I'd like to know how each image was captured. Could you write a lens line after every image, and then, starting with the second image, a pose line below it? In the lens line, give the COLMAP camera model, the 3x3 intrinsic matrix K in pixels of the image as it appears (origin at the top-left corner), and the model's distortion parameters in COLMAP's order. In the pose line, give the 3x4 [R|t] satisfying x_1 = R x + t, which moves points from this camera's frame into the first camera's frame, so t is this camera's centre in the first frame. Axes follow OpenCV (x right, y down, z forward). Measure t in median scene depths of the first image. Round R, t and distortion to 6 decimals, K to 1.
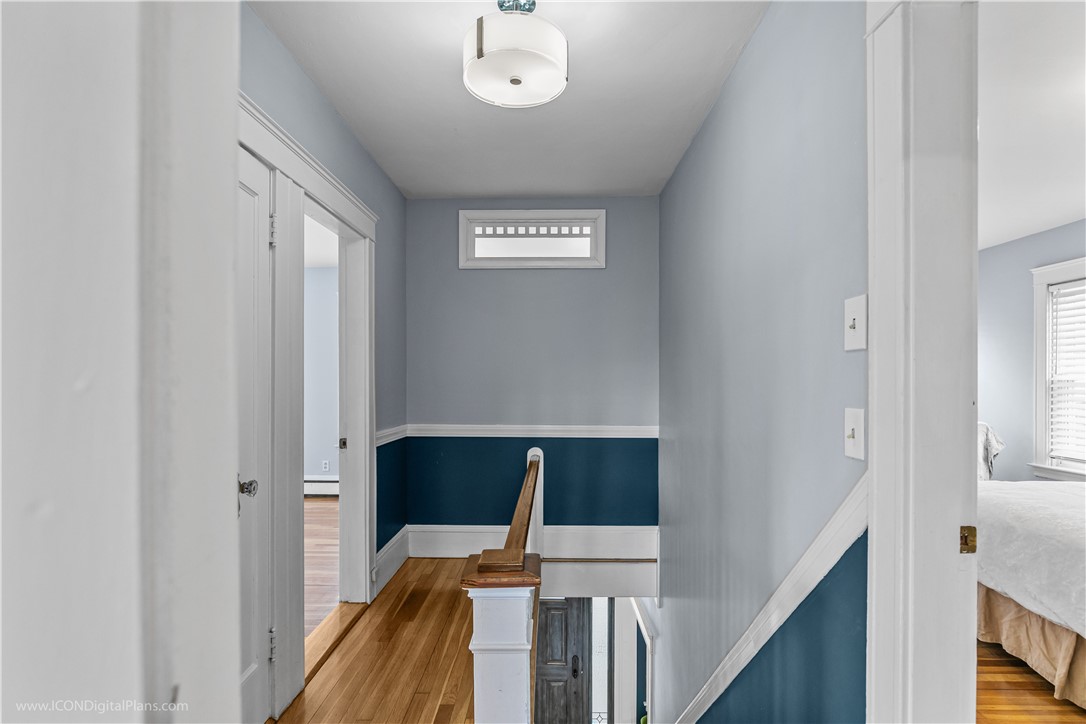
lens RADIAL K [[544.3, 0, 536.0], [0, 544.3, 381.5], [0, 0, 1]] dist [0.001560, 0.002365]
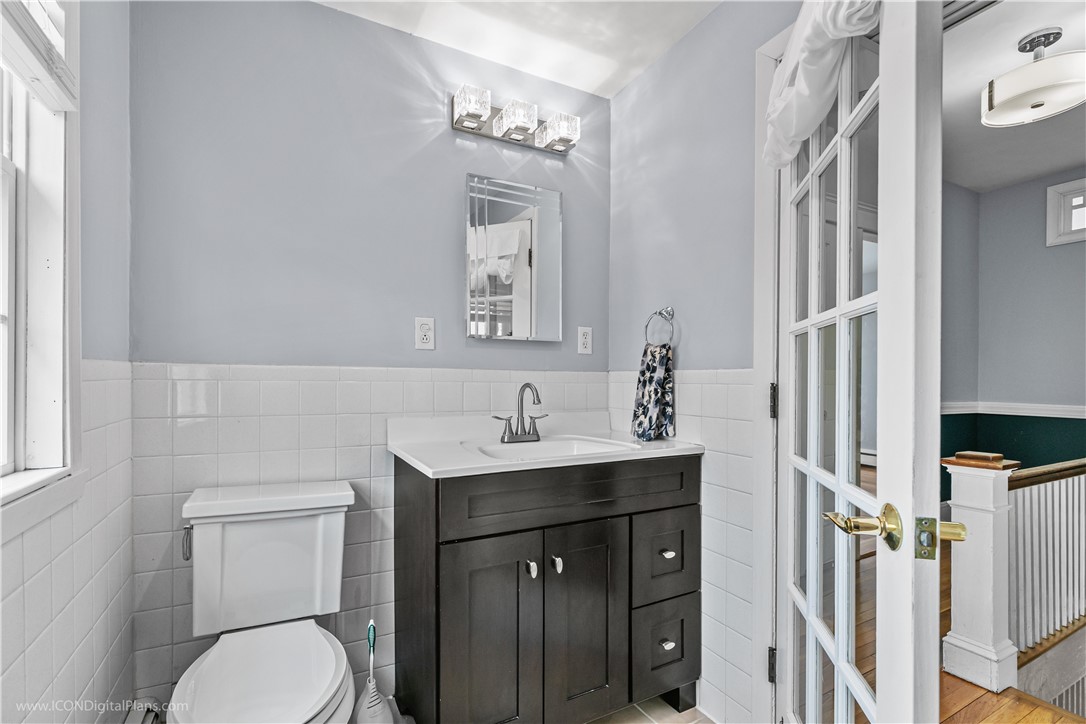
lens RADIAL K [[483.8, 0, 535.3], [0, 483.8, 381.7], [0, 0, 1]] dist [0.003694, -0.001250]
pose [[0.500791, 0.005230, -0.865552, 0.159181], [-0.000452, 0.999983, 0.005780, 0.034674], [0.865568, -0.002503, 0.500785, -0.251672]]
